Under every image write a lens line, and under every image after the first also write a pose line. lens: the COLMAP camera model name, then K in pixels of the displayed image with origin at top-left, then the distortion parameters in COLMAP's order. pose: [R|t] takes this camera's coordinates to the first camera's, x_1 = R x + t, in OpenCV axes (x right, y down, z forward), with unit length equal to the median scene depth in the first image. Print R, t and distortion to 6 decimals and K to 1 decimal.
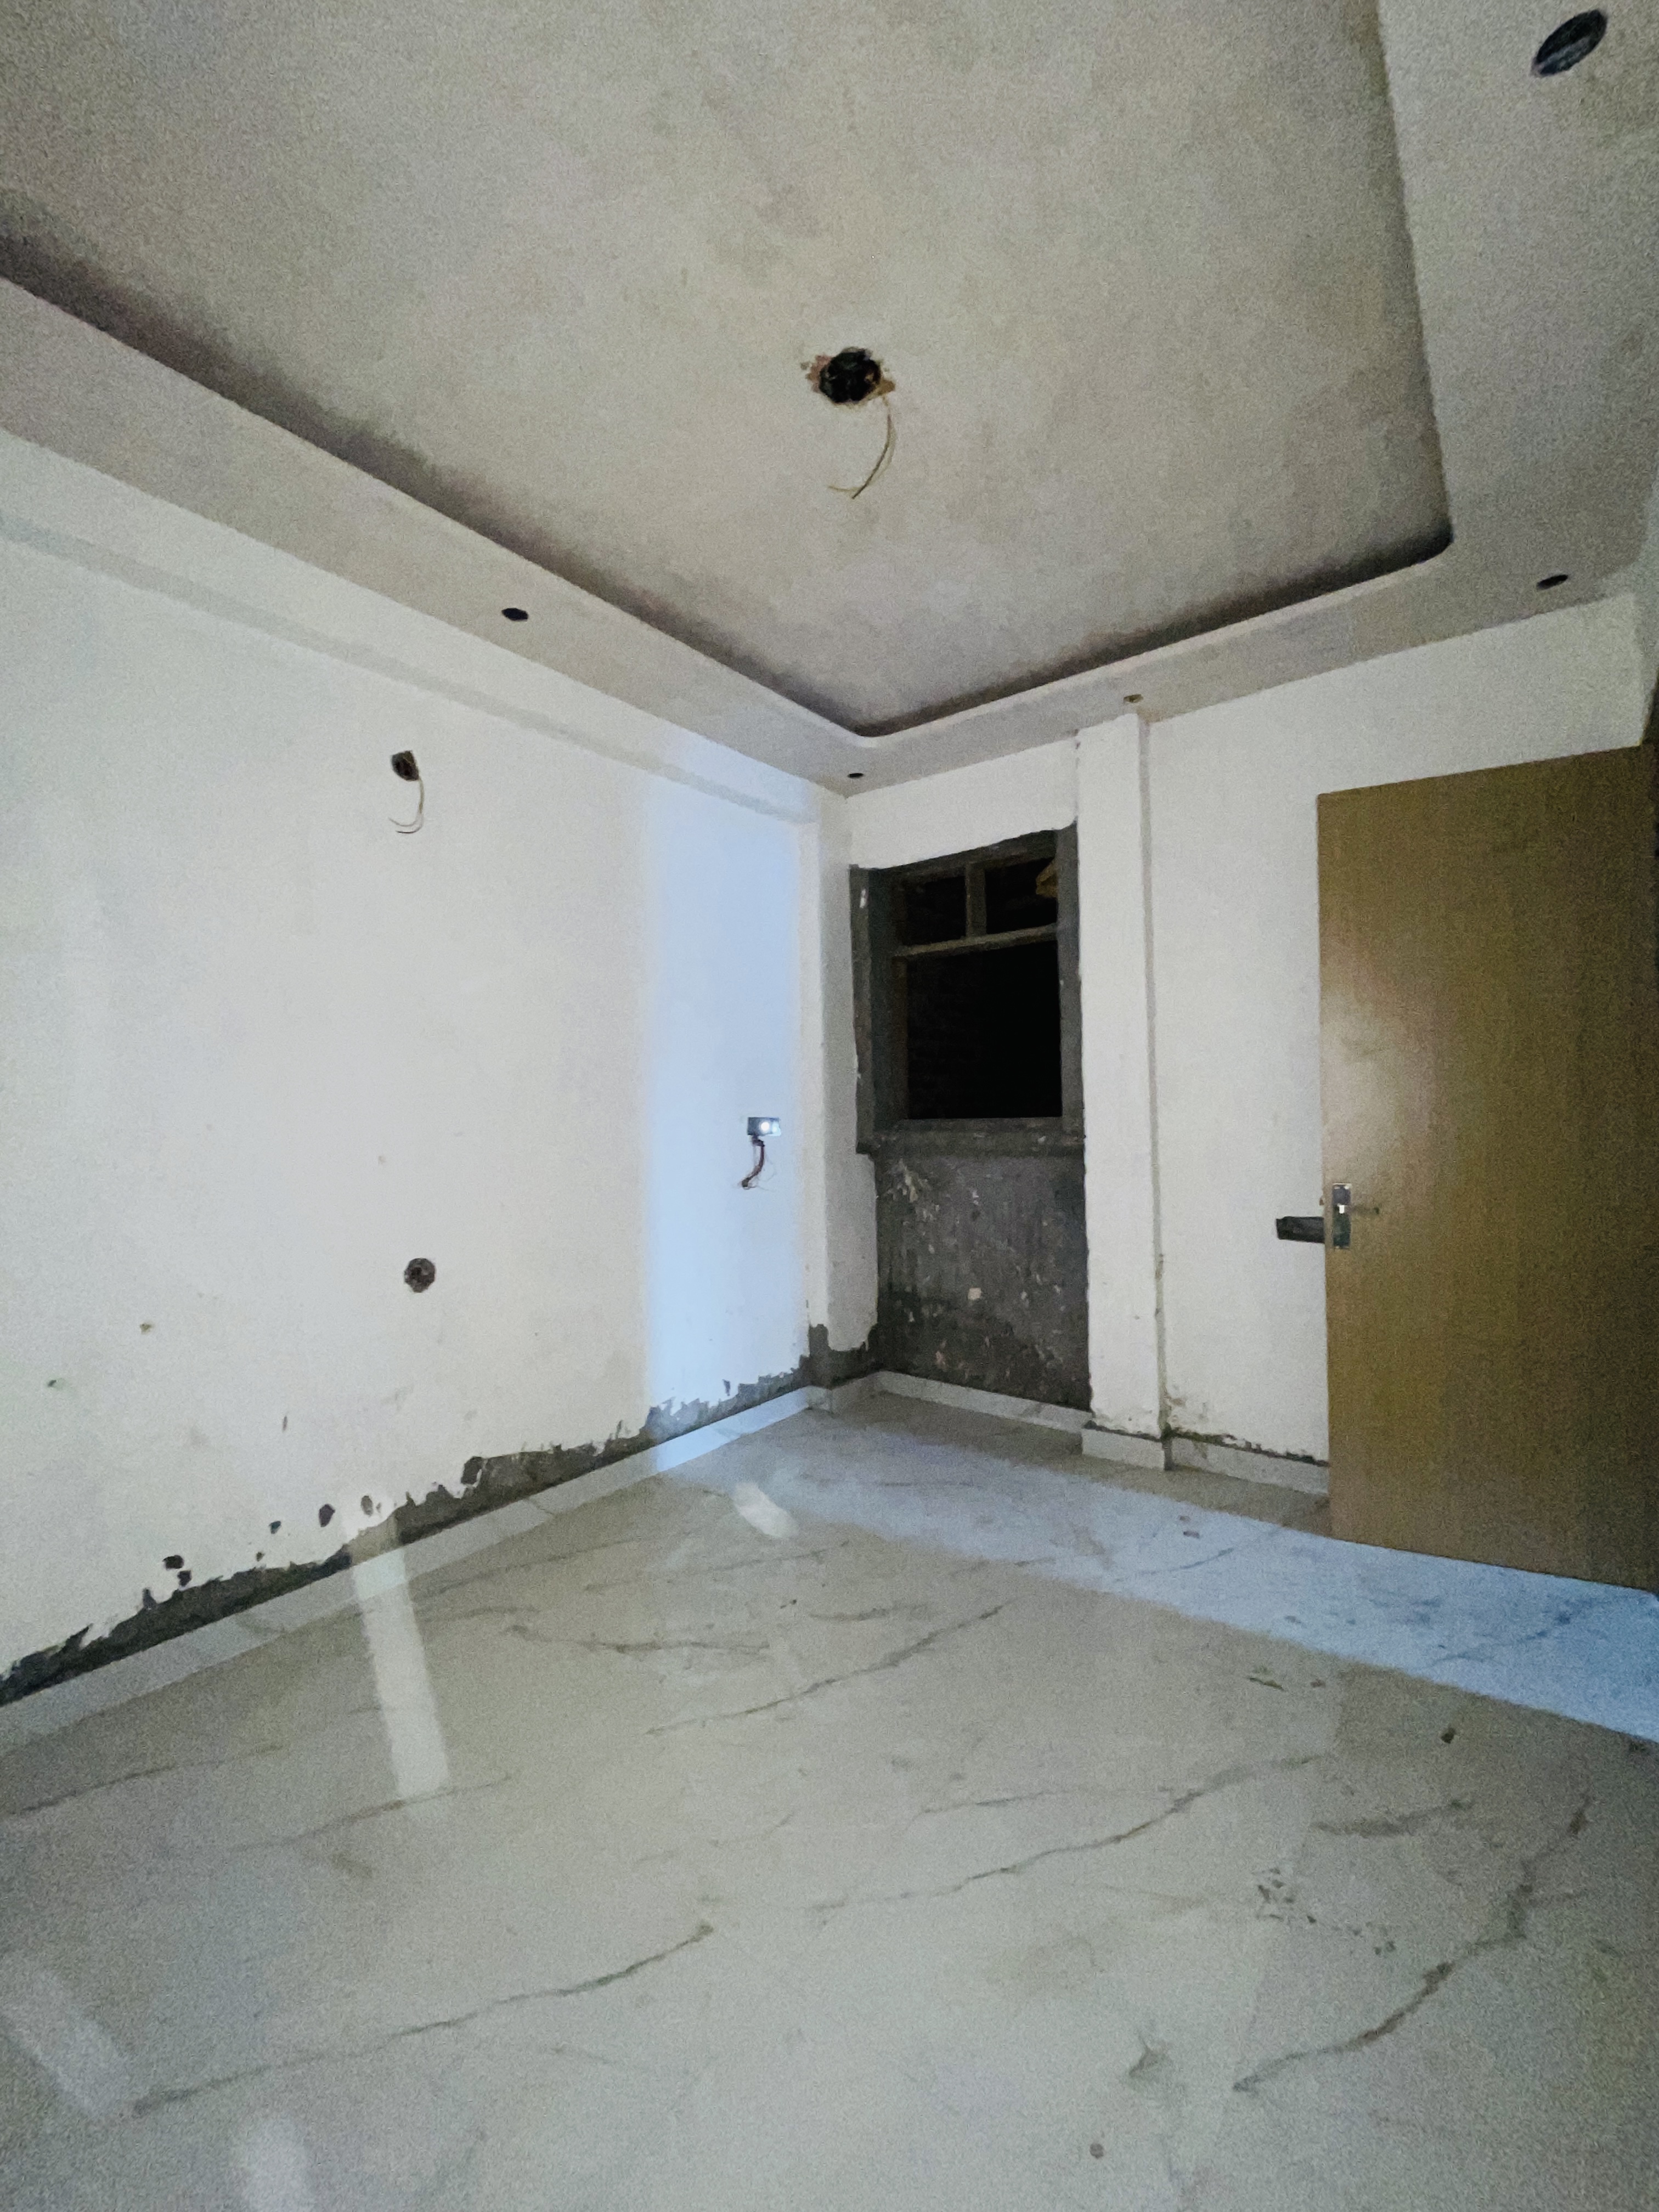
lens RADIAL K [[897.3, 0, 830.1], [0, 897.3, 1109.3], [0, 0, 1]] dist [-0.003143, 0.000108]
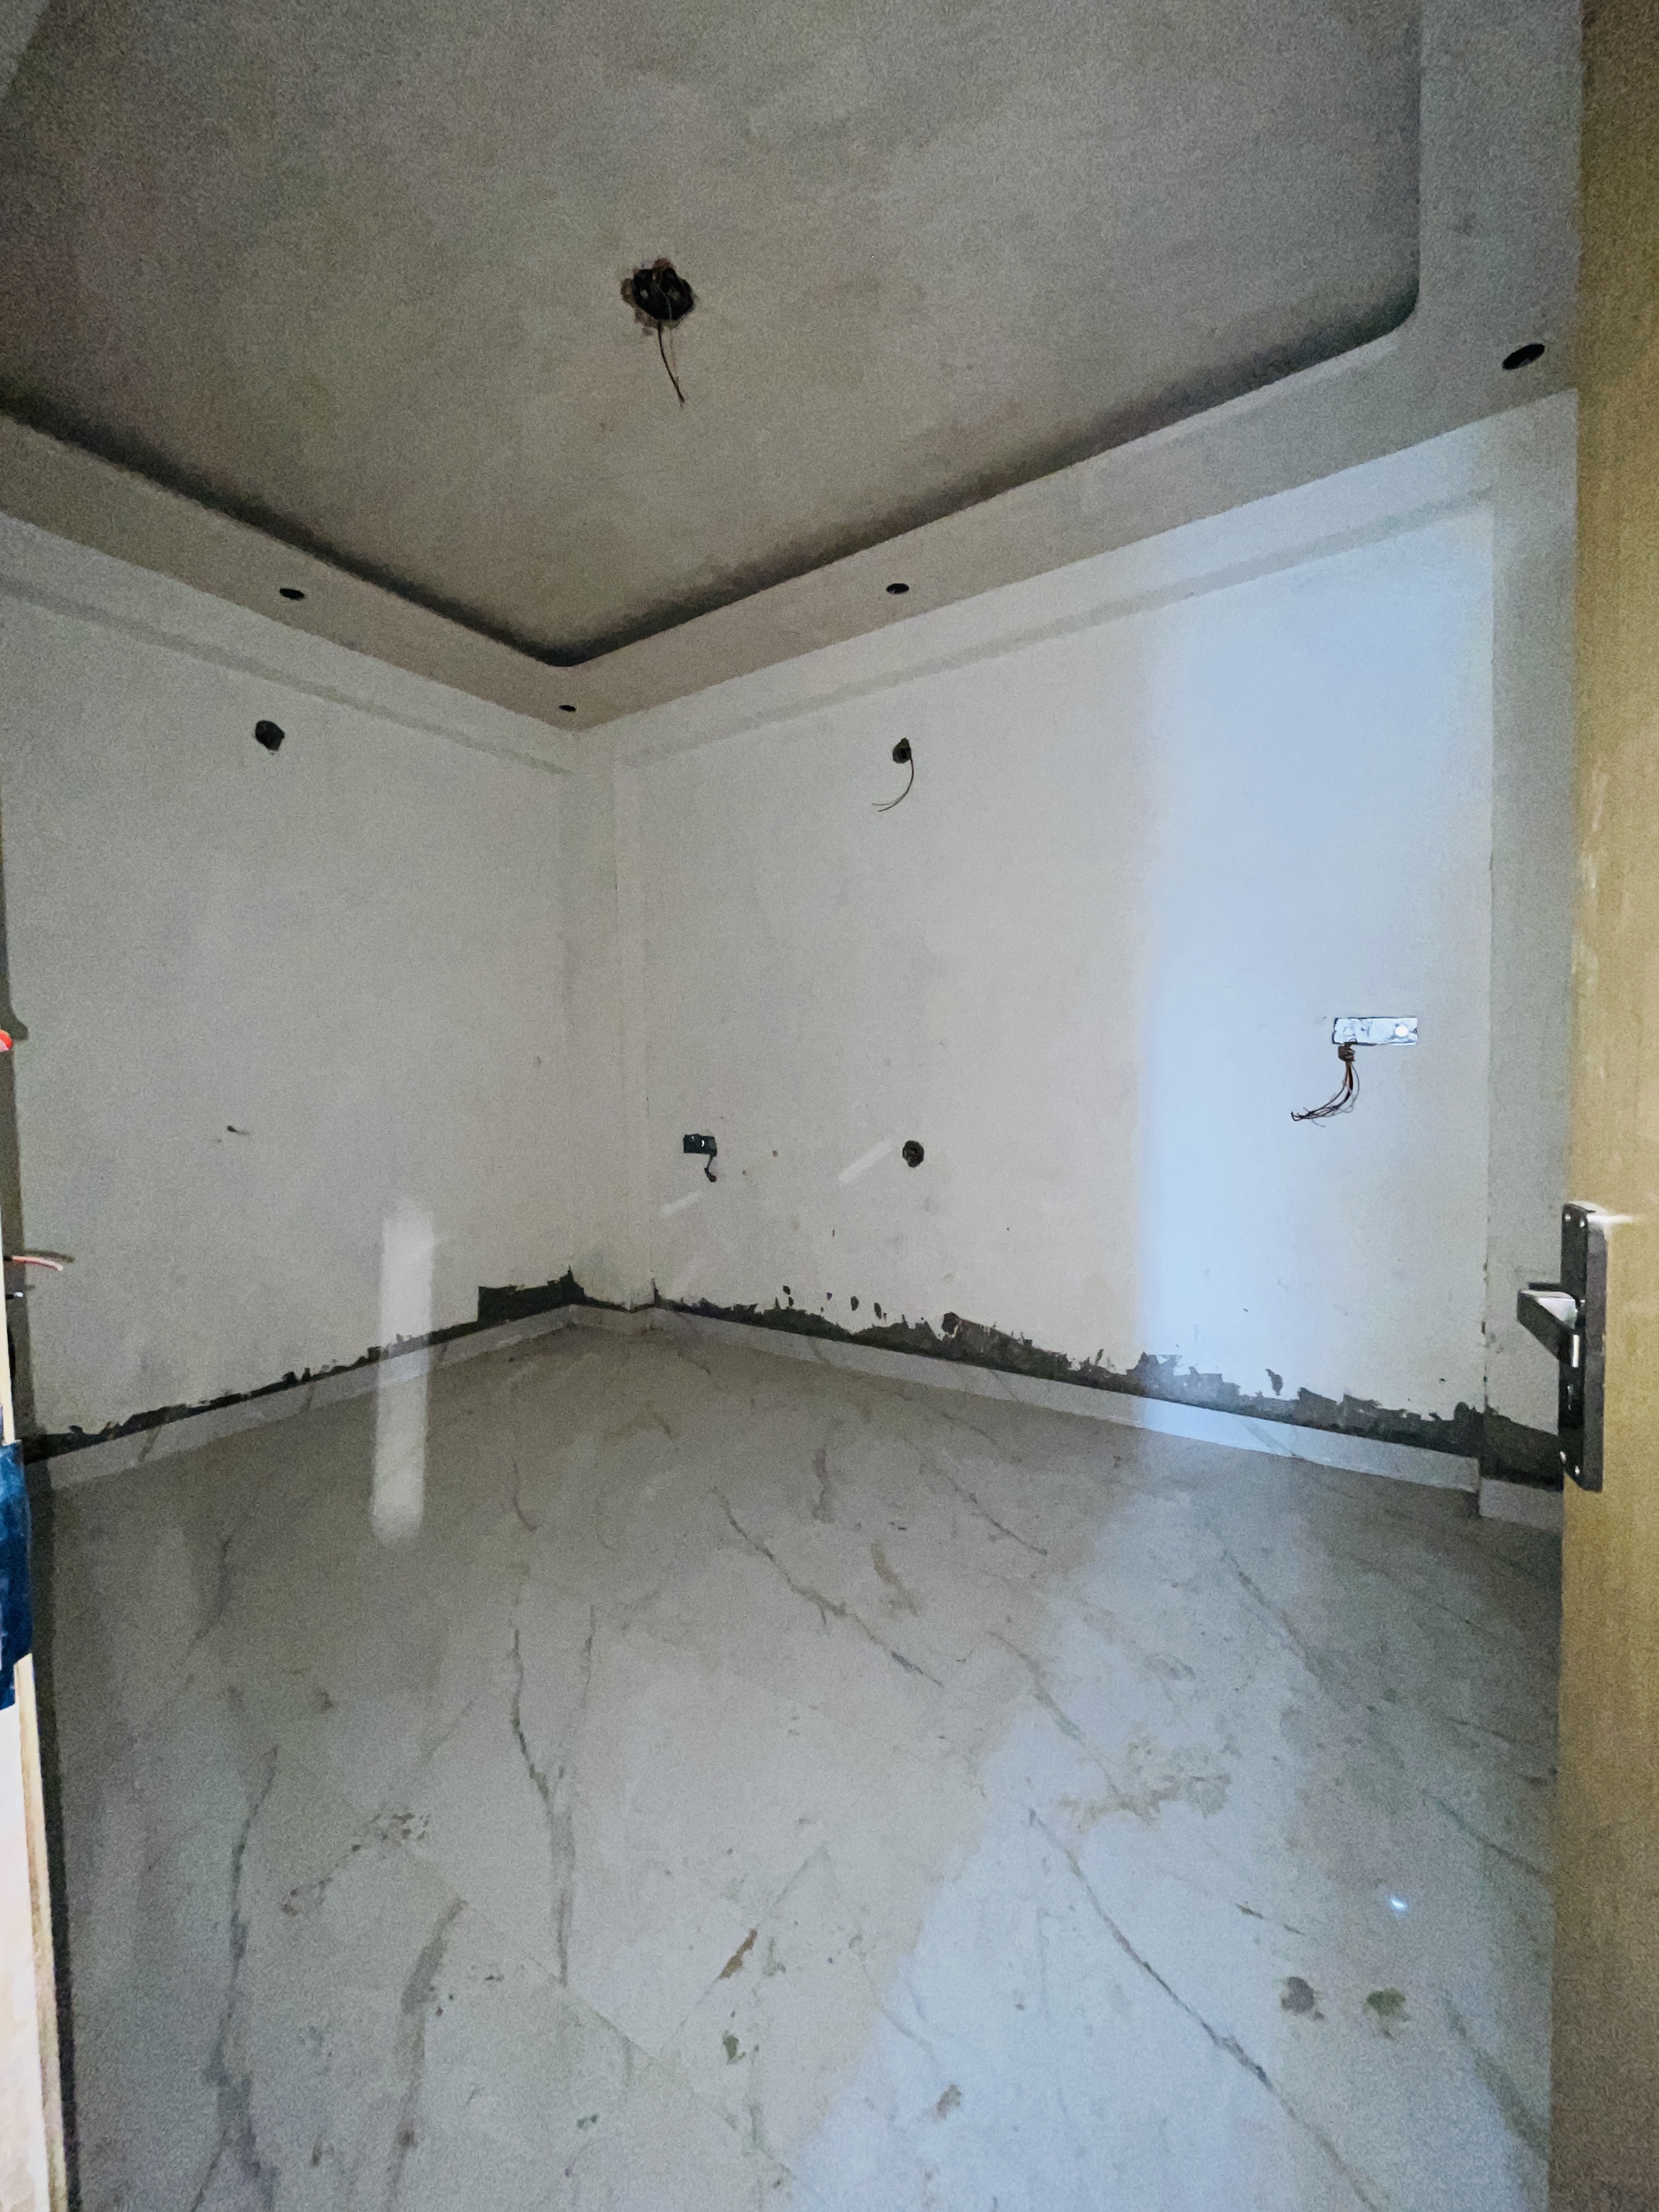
lens RADIAL K [[897.3, 0, 830.1], [0, 897.3, 1109.3], [0, 0, 1]] dist [-0.003143, 0.000108]
pose [[0.063979, 0.065233, -0.995817, 0.749097], [0.024462, 0.997459, 0.066912, 0.029719], [0.997651, -0.028641, 0.062221, 0.745194]]
